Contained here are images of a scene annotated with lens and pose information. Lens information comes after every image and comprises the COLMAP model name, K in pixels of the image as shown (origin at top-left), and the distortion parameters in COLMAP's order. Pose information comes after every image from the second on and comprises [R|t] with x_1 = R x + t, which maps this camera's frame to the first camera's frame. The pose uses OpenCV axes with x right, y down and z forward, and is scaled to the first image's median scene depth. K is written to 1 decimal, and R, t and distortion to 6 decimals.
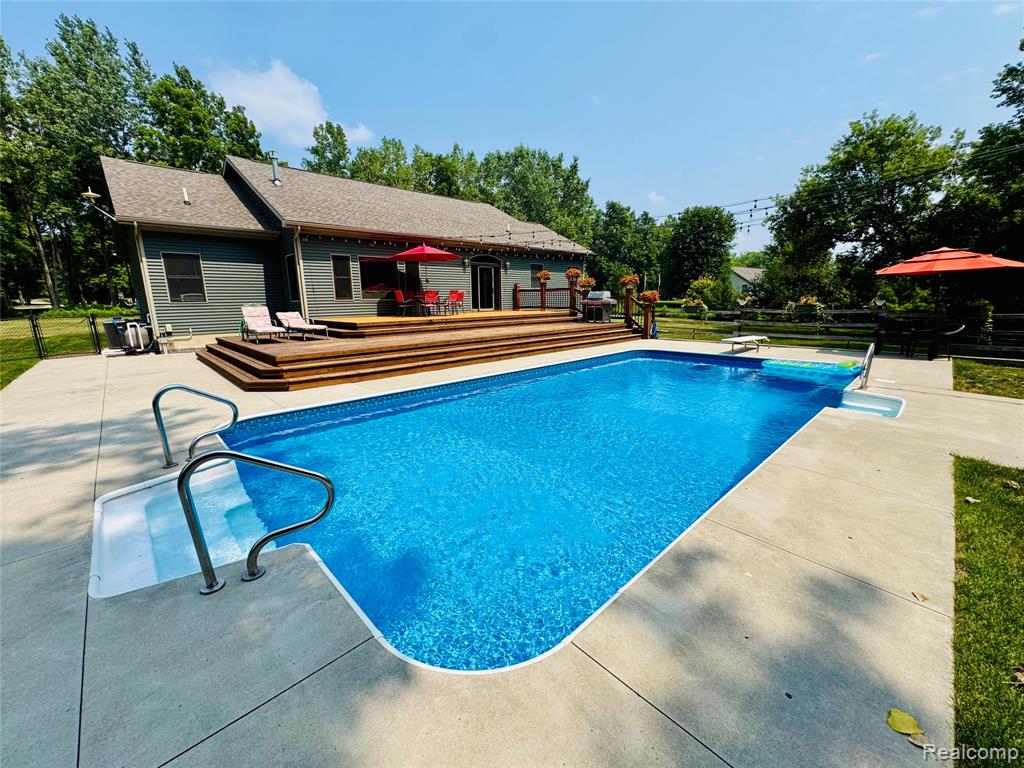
lens RADIAL K [[408.3, 0, 513.8], [0, 408.3, 385.5], [0, 0, 1]] dist [-0.003074, -0.000474]
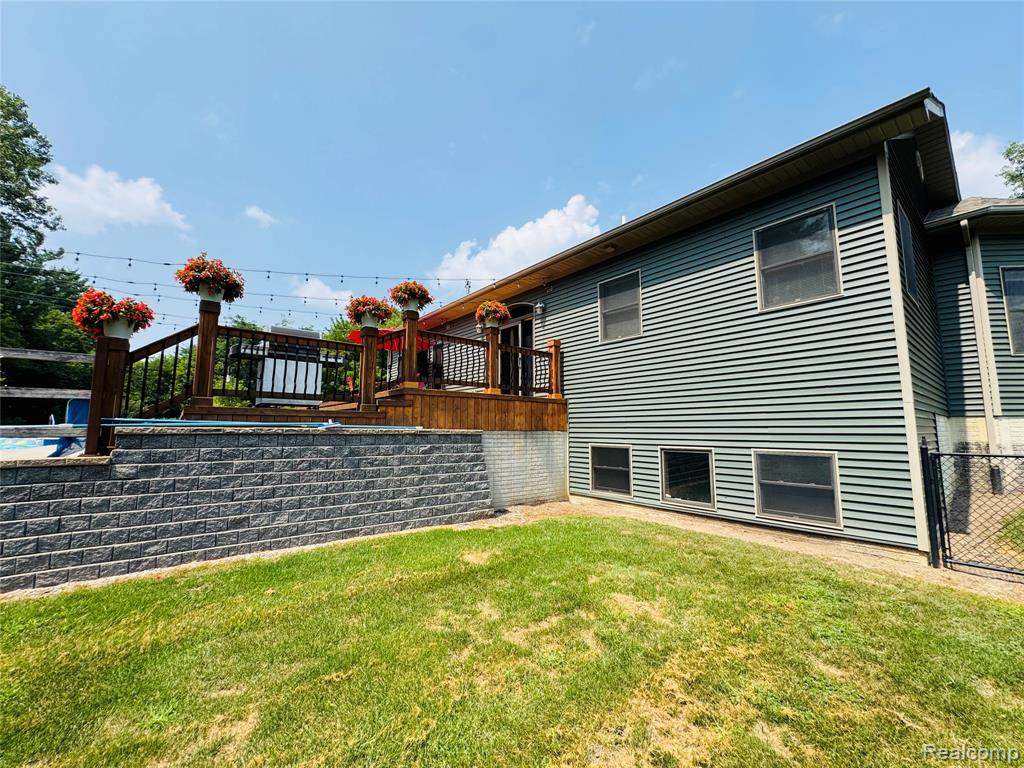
lens RADIAL K [[408.3, 0, 511.5], [0, 408.3, 383.1], [0, 0, 1]] dist [-0.003074, -0.000474]
pose [[-0.075611, -0.101902, -0.991917, 0.465397], [-0.208955, 0.974297, -0.084164, -0.165144], [0.974998, 0.200902, -0.094960, 1.051765]]
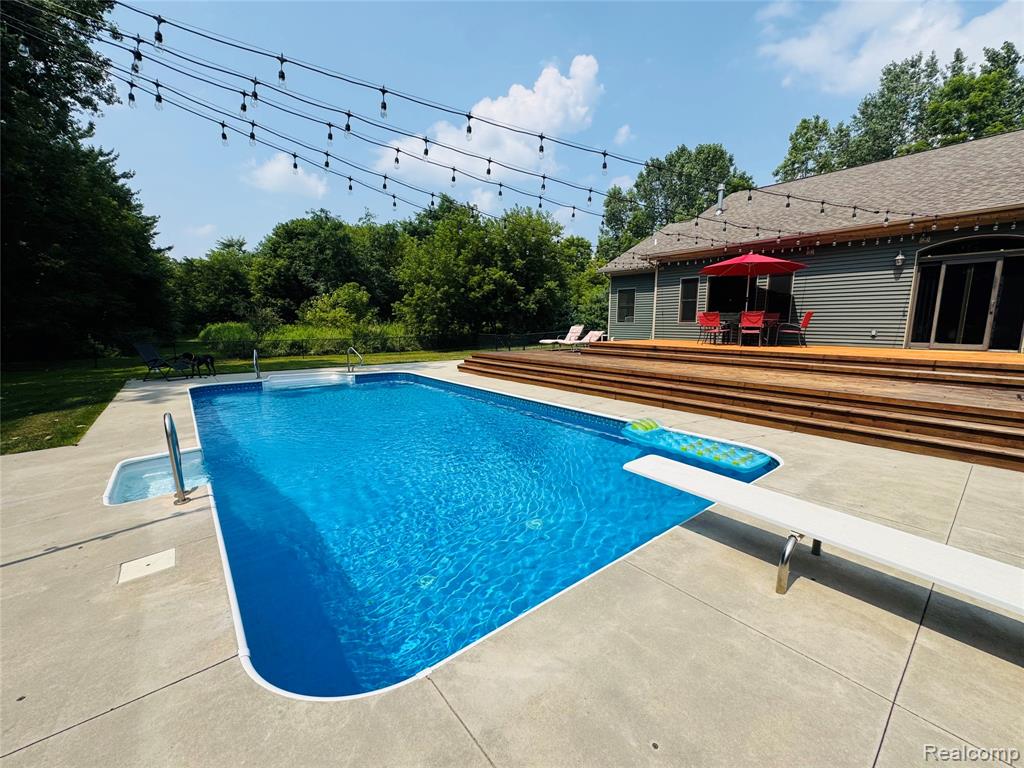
lens RADIAL K [[408.3, 0, 510.9], [0, 408.3, 383.4], [0, 0, 1]] dist [-0.003074, -0.000474]
pose [[-0.069906, 0.159561, -0.984710, 0.470737], [-0.209751, 0.962706, 0.170886, -0.113243], [0.975253, 0.218490, -0.033831, 0.497778]]
